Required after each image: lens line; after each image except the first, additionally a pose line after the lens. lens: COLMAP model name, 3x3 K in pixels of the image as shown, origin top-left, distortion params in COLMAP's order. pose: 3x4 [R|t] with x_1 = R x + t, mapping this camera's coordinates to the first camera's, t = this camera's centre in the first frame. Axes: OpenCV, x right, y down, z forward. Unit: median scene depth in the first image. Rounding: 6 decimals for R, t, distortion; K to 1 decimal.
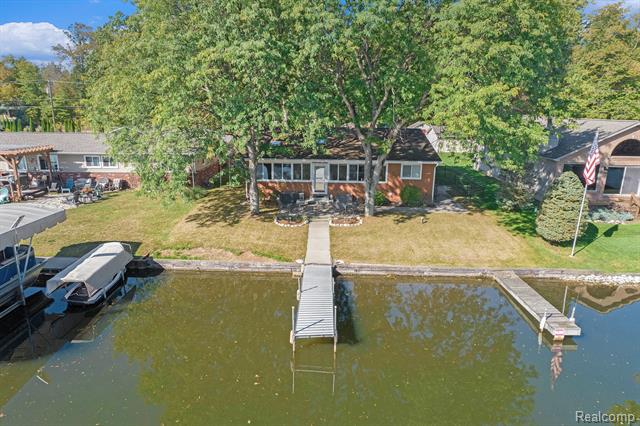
lens RADIAL K [[402.3, 0, 319.5], [0, 402.3, 202.2], [0, 0, 1]] dist [-0.089657, 0.081168]
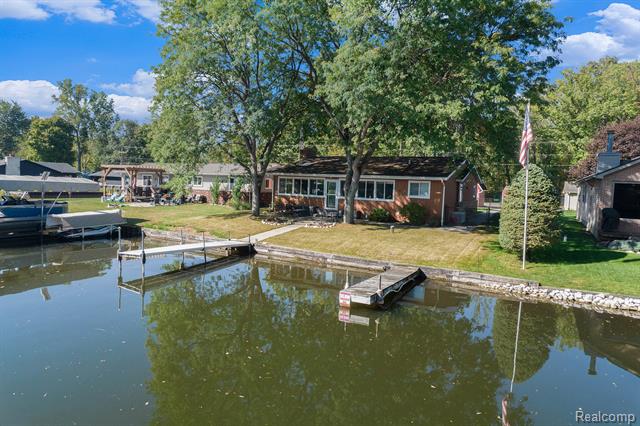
lens RADIAL K [[402.3, 0, 319.5], [0, 402.3, 202.2], [0, 0, 1]] dist [-0.089657, 0.081168]
pose [[0.883666, 0.042364, -0.466198, 0.457767], [-0.133834, 0.977191, -0.164879, 0.135744], [0.448580, 0.208091, 0.869180, 0.088336]]
